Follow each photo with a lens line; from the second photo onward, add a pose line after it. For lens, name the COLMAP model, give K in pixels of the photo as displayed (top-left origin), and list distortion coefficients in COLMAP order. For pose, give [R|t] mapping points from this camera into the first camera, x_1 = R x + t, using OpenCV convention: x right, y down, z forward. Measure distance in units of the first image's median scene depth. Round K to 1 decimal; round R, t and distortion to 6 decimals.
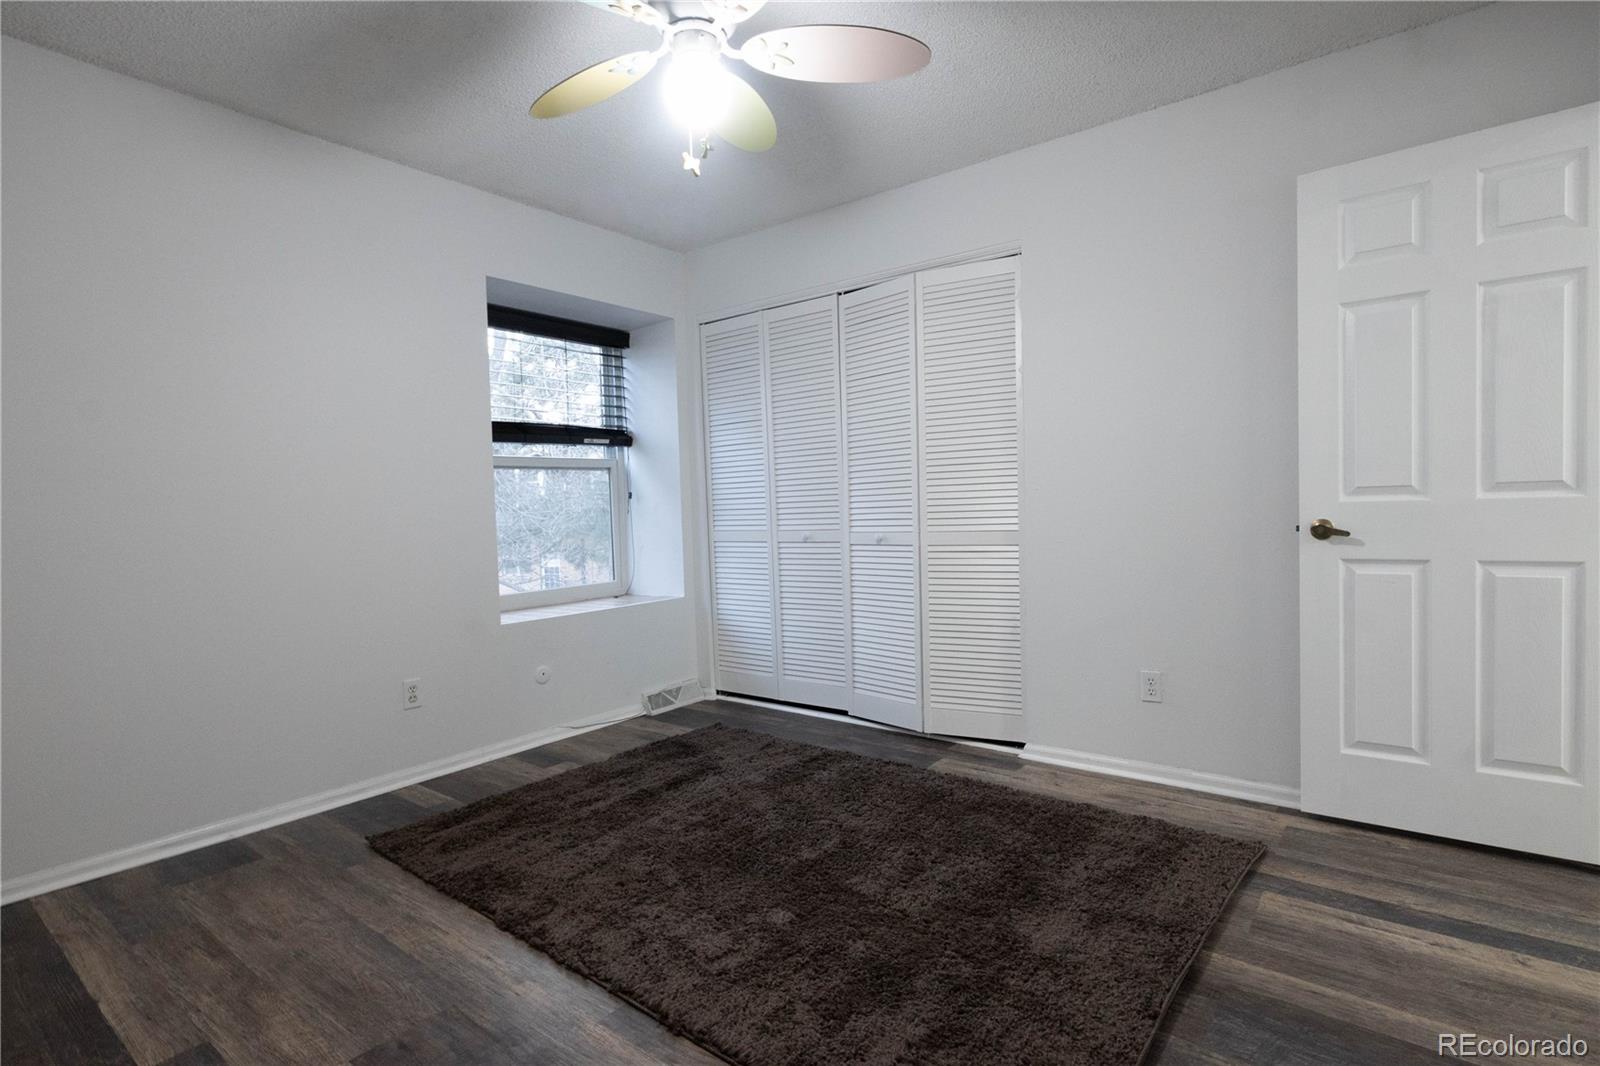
lens RADIAL K [[788.1, 0, 802.4], [0, 788.1, 538.2], [0, 0, 1]] dist [-0.006852, 0.005802]
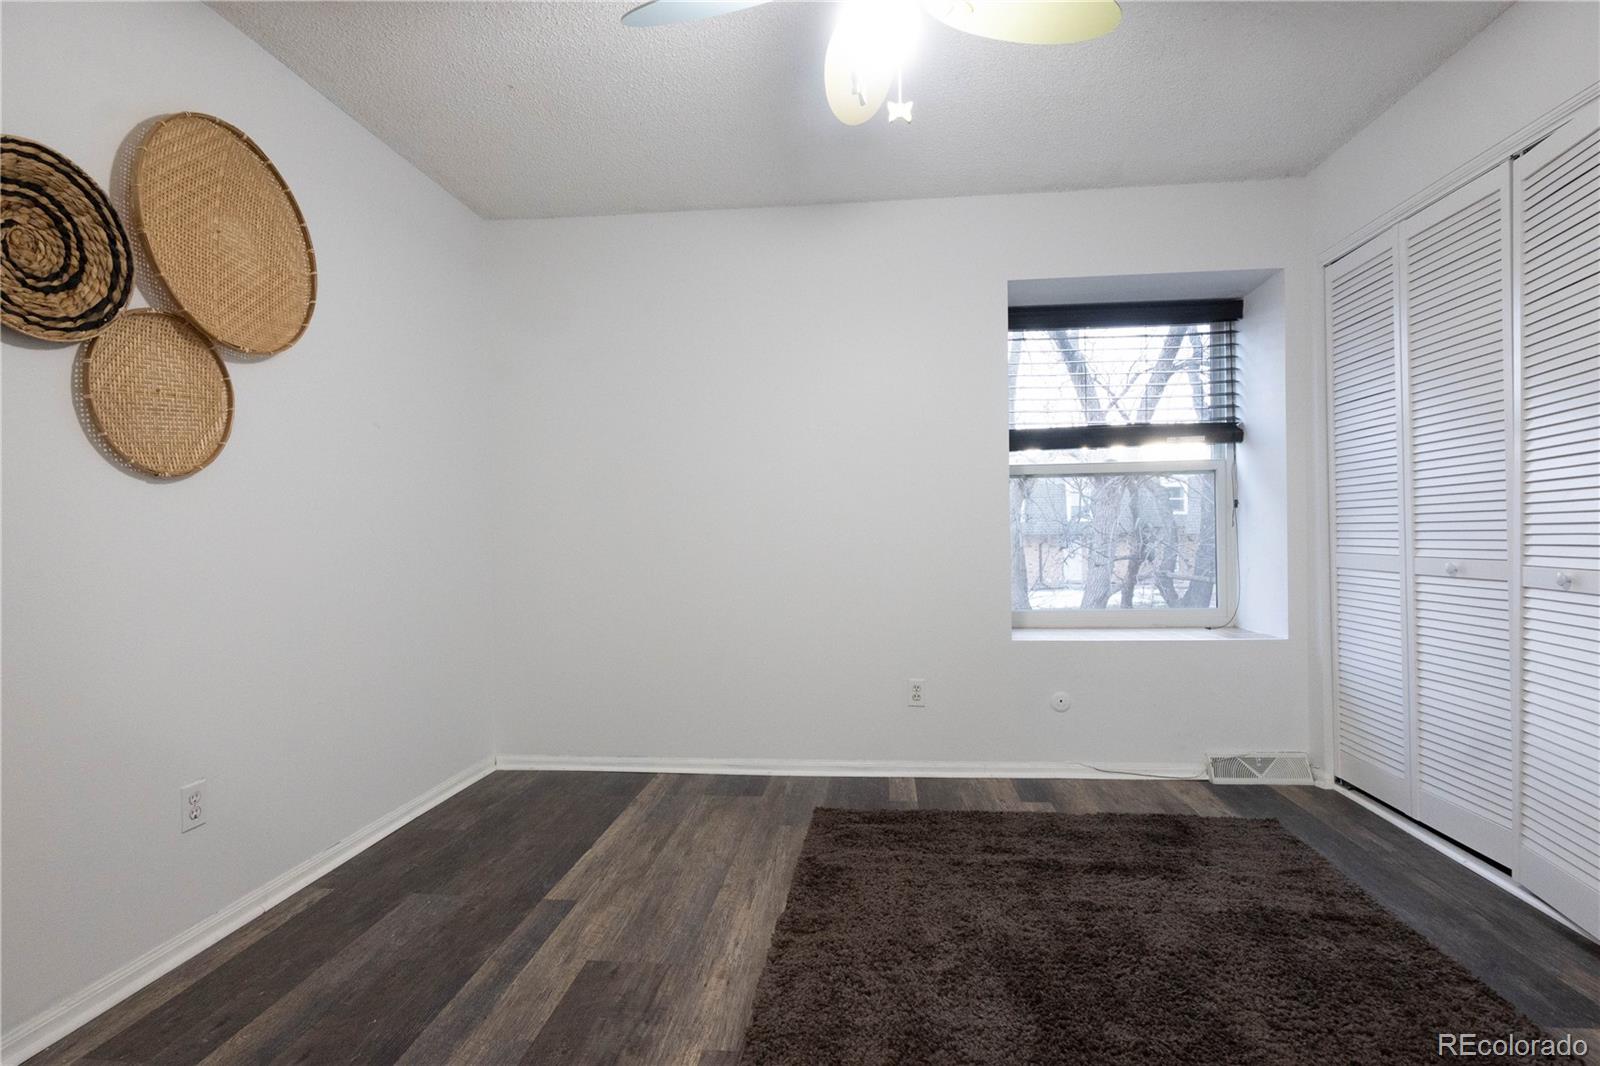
lens RADIAL K [[788.1, 0, 802.4], [0, 788.1, 538.2], [0, 0, 1]] dist [-0.006852, 0.005802]
pose [[0.531599, 0.028879, -0.846504, 0.286703], [-0.035088, 0.999311, 0.012057, -0.017215], [0.846269, 0.023293, 0.532246, 0.263756]]
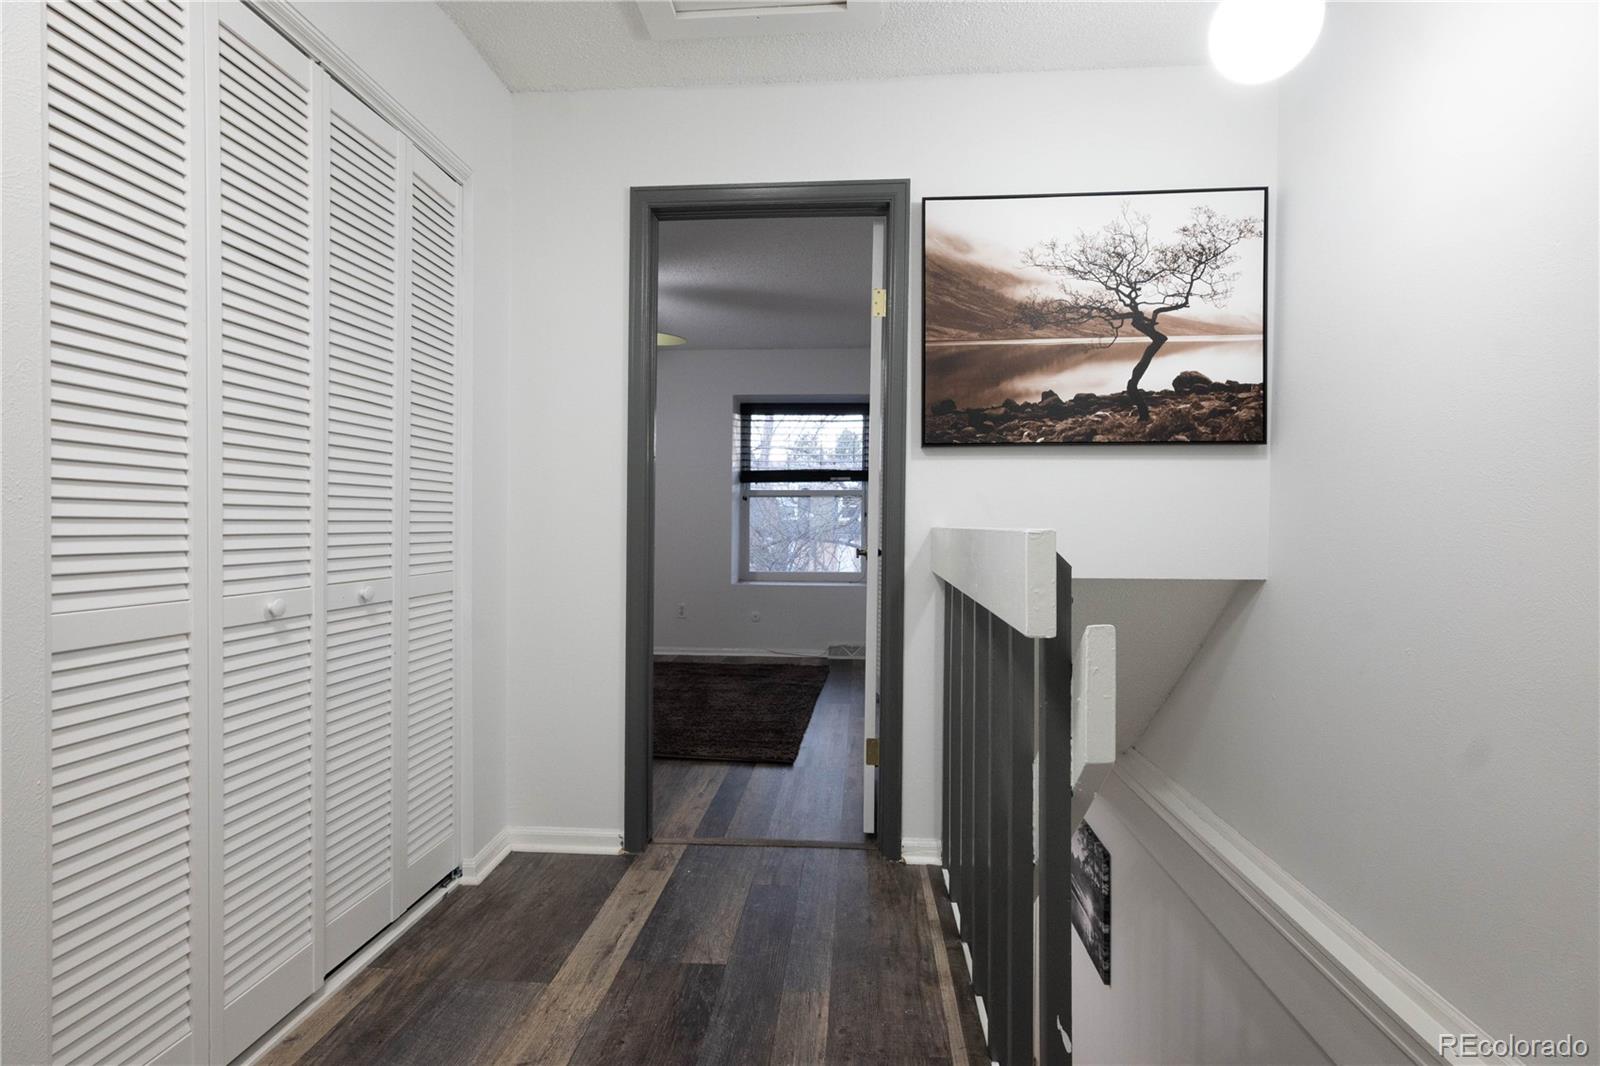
lens RADIAL K [[789.9, 0, 800.0], [0, 789.9, 538.4], [0, 0, 1]] dist [-0.000703, 0.001019]
pose [[0.546306, 0.045853, -0.836330, 1.206257], [-0.058255, 0.998162, 0.016673, -0.034362], [0.835557, 0.039612, 0.547973, 0.124935]]
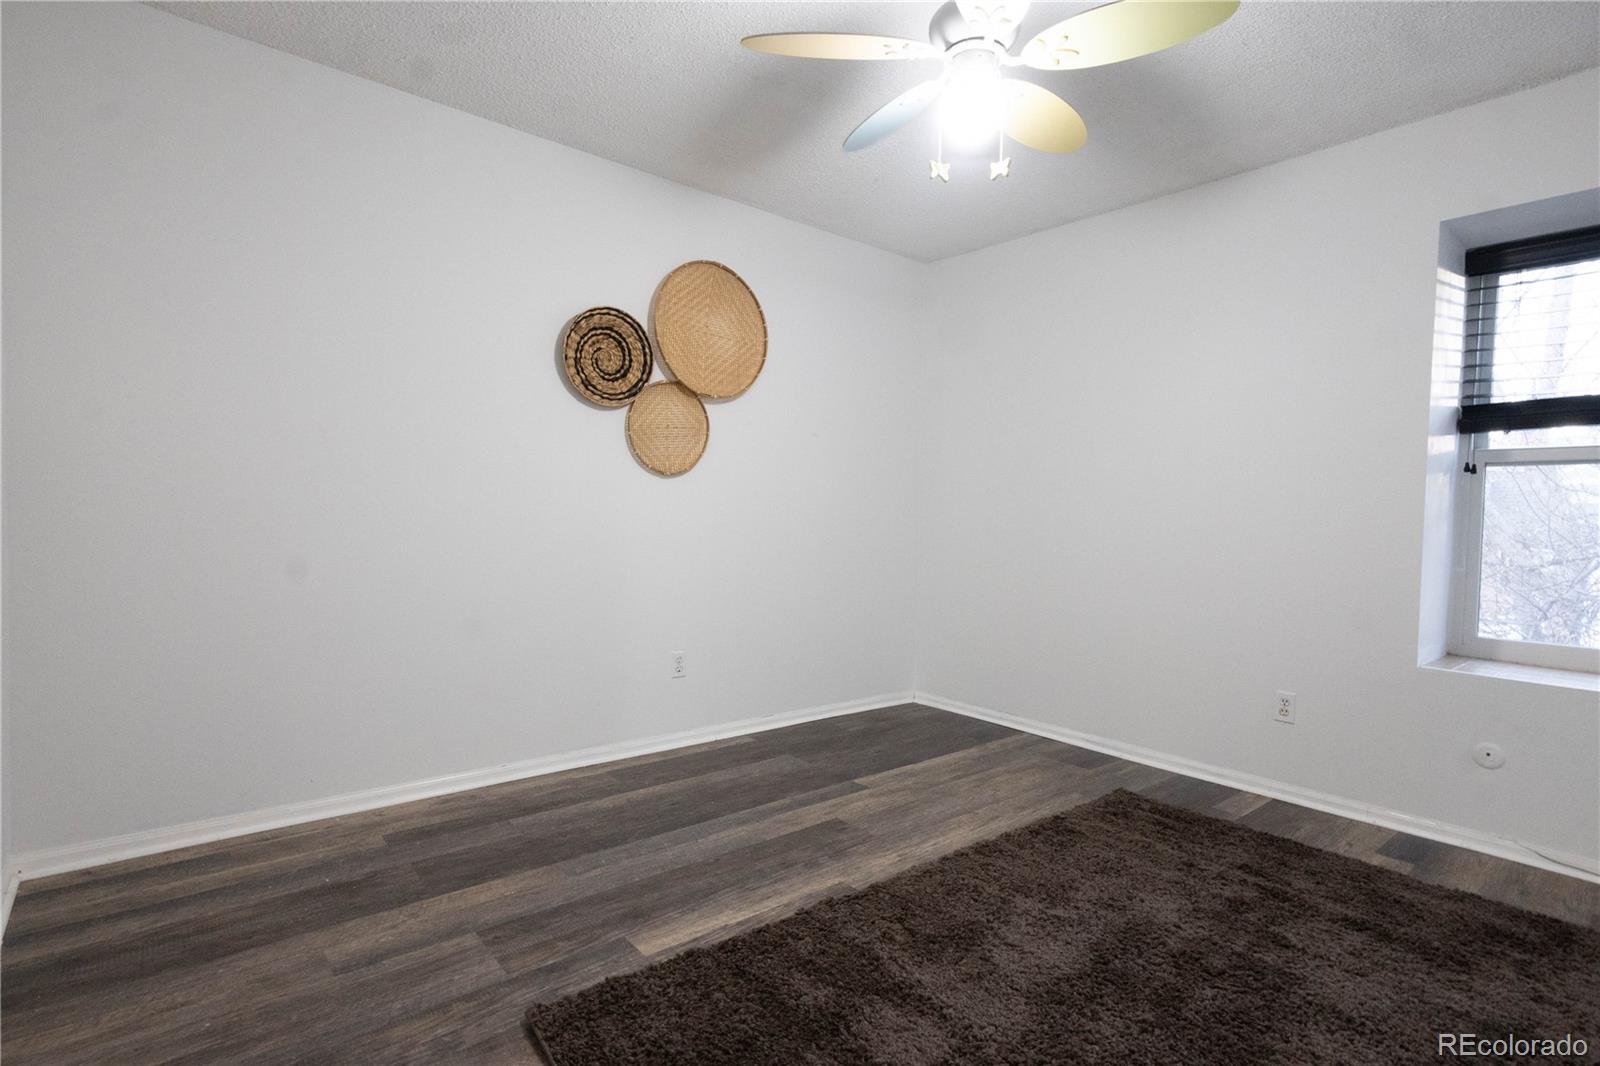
lens RADIAL K [[788.1, 0, 802.4], [0, 788.1, 538.2], [0, 0, 1]] dist [-0.006852, 0.005802]
pose [[-0.218043, 0.054170, -0.974435, 0.498374], [-0.056908, 0.996054, 0.068106, -0.035338], [0.974278, 0.070304, -0.214100, 0.551489]]
